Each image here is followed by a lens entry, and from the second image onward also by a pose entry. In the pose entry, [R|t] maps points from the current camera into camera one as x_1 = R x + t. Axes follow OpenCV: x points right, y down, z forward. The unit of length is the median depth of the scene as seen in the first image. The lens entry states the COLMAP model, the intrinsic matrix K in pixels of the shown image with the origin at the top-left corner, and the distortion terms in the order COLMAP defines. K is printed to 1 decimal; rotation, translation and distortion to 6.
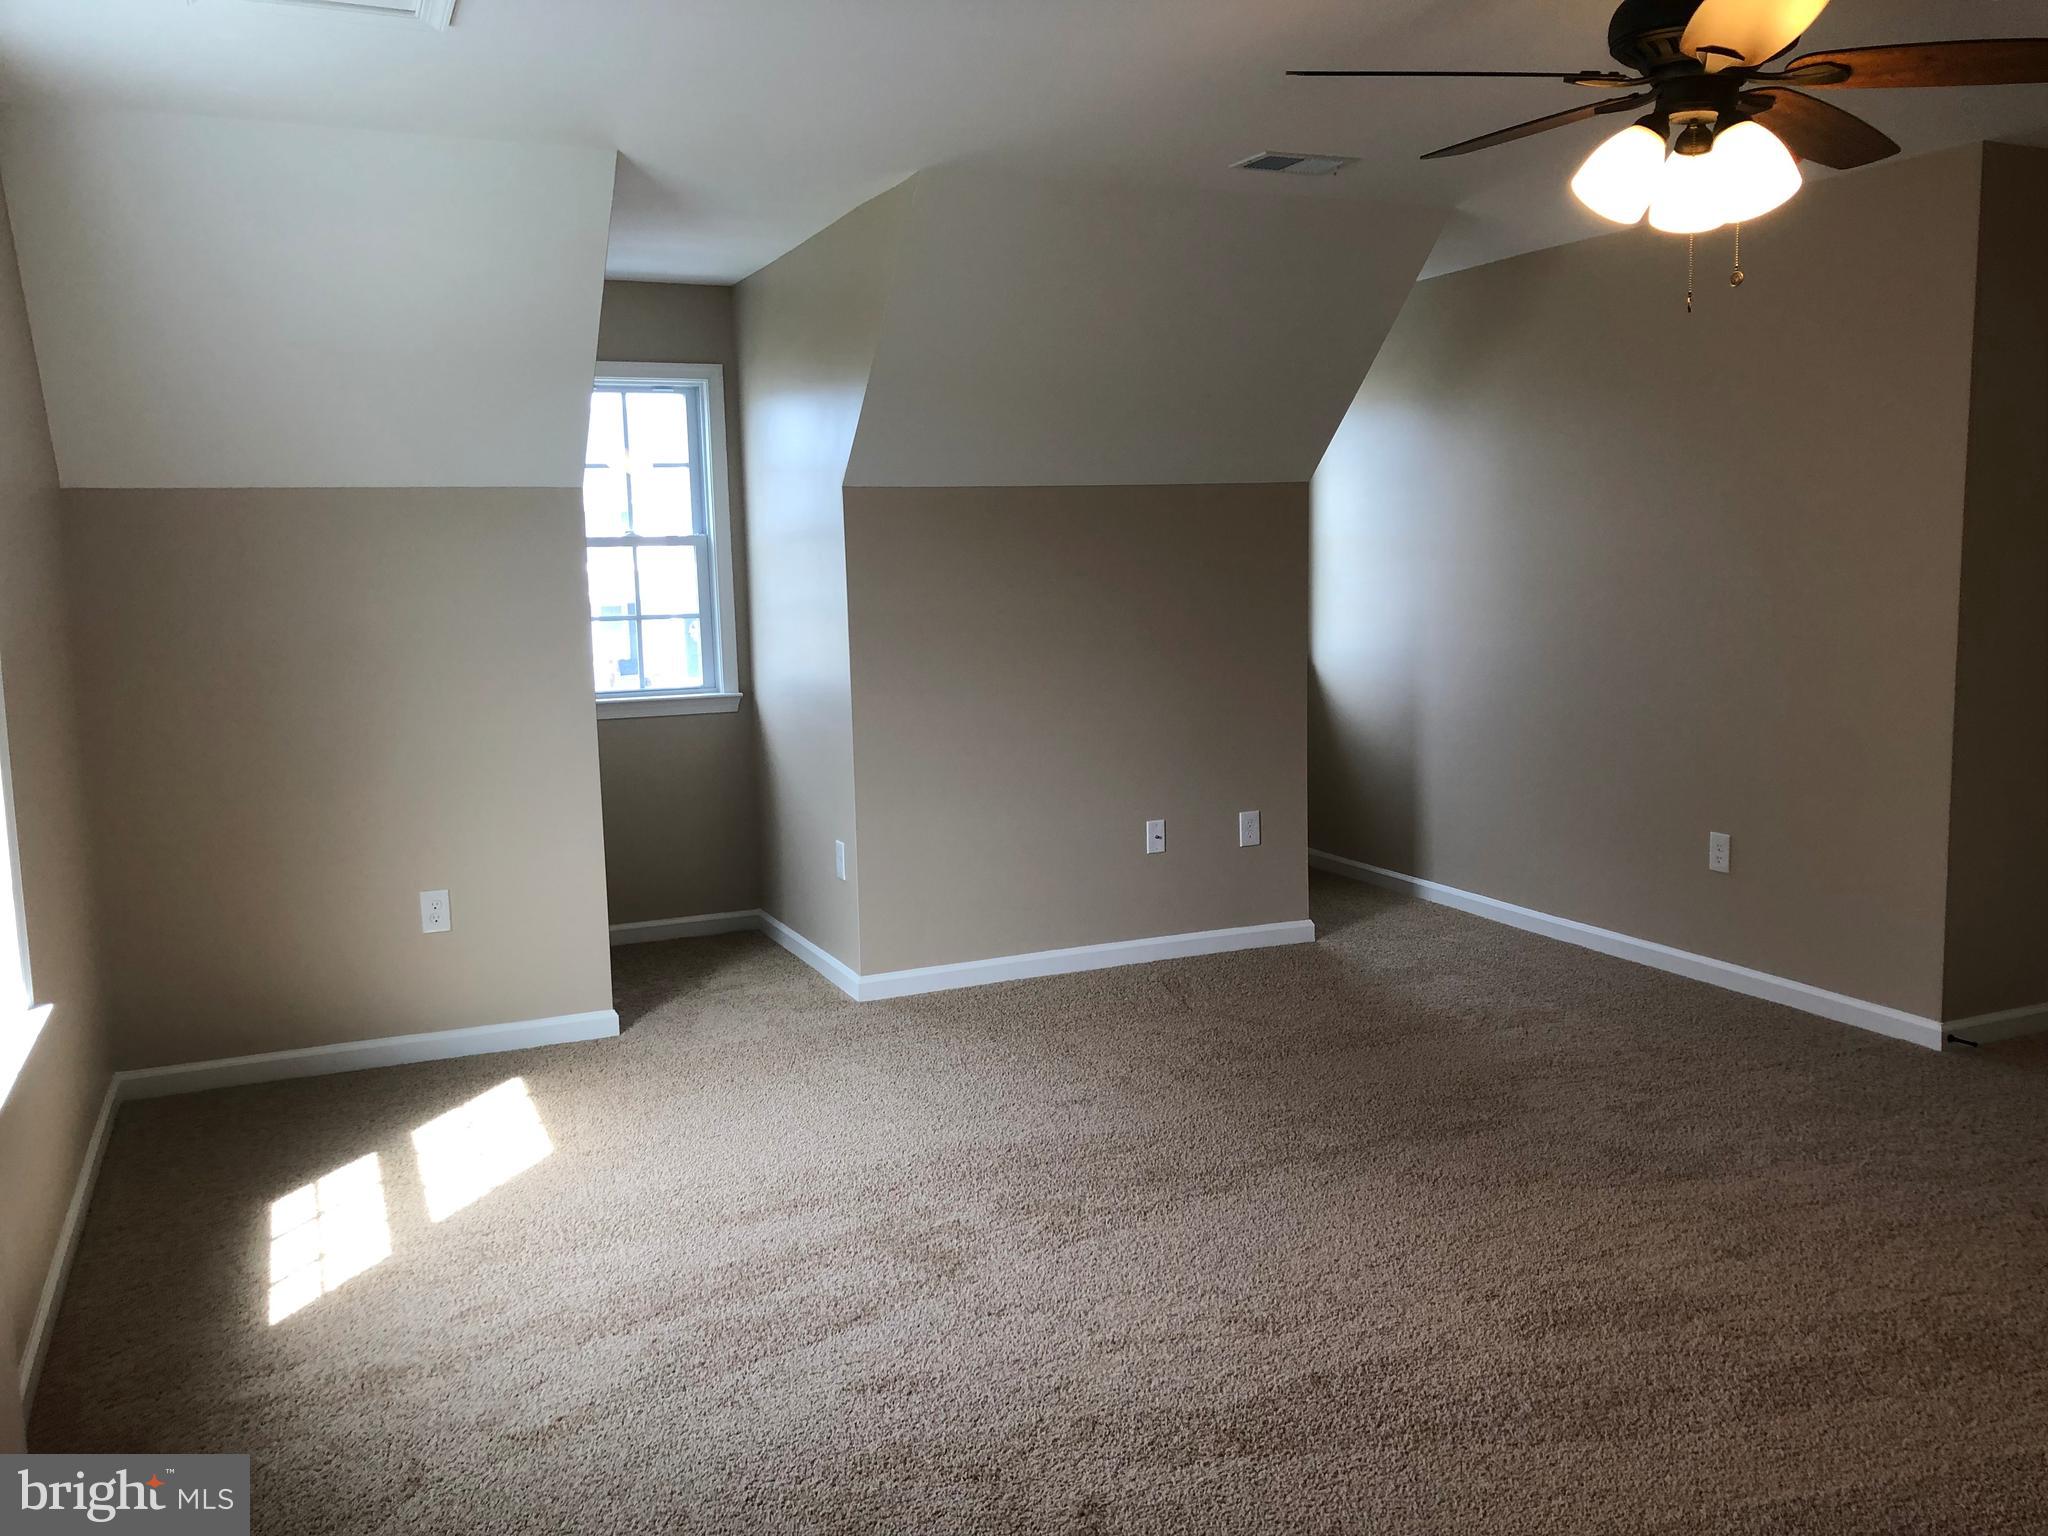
lens RADIAL K [[1672.5, 0, 1038.3], [0, 1672.5, 785.4], [0, 0, 1]] dist [0.043877, -0.050007]
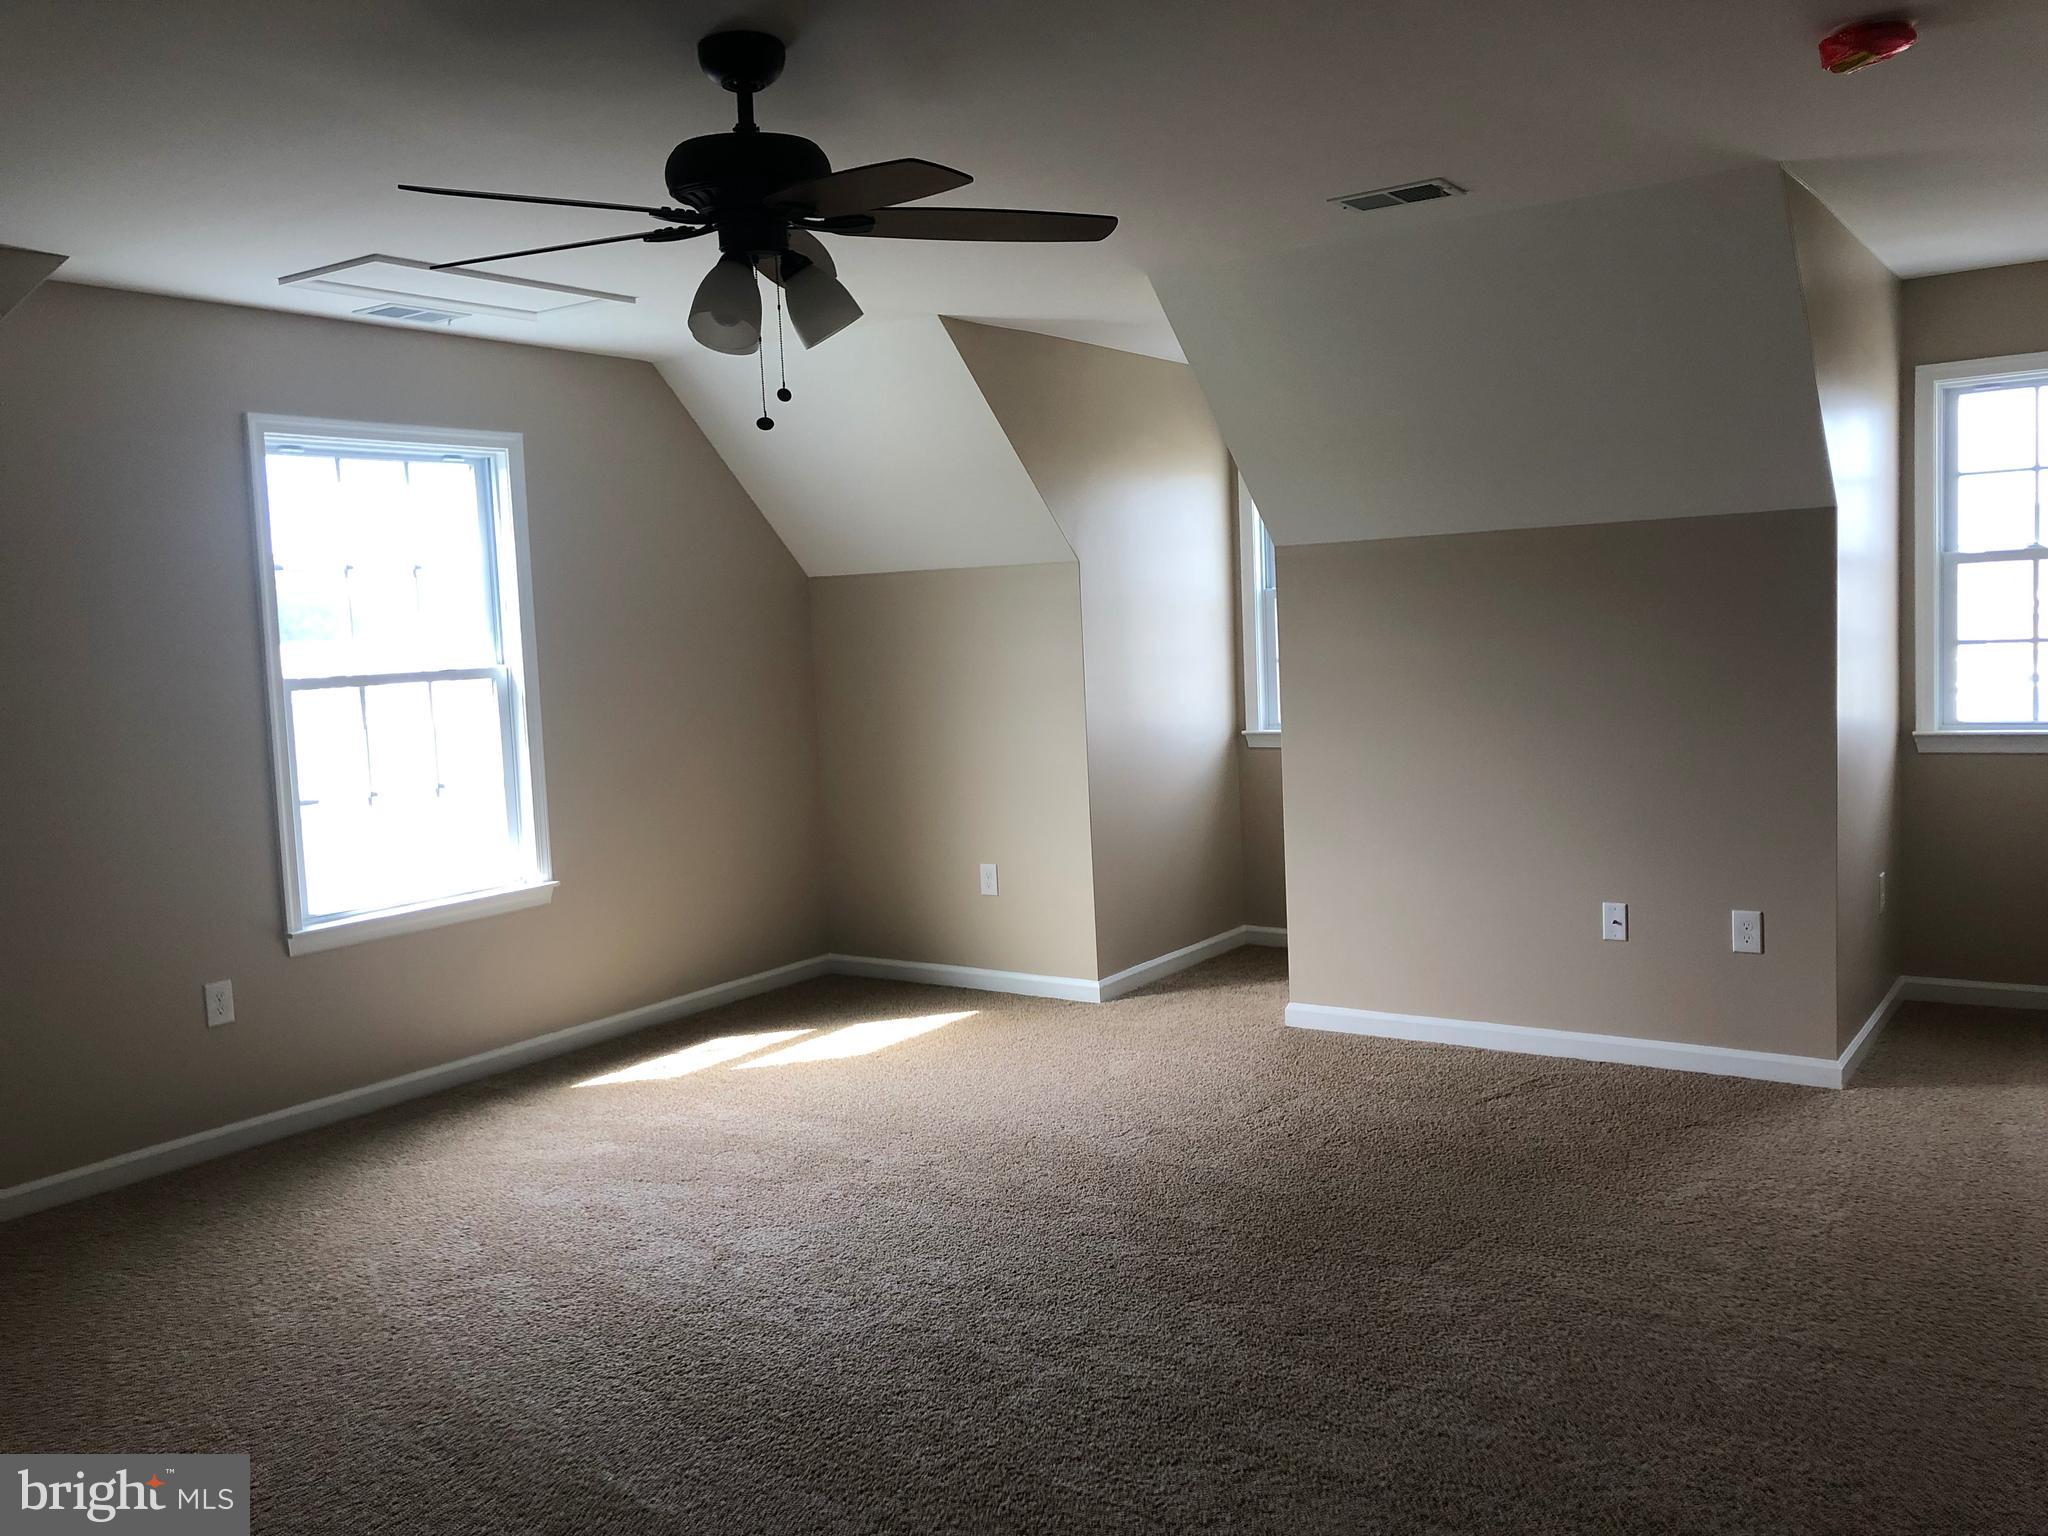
lens RADIAL K [[1672.5, 0, 1046.4], [0, 1672.5, 752.6], [0, 0, 1]] dist [0.043877, -0.050007]
pose [[0.539491, 0.073544, -0.838773, 0.754477], [-0.090701, 0.995457, 0.028944, -0.066324], [0.837092, 0.060462, 0.543711, 0.295997]]
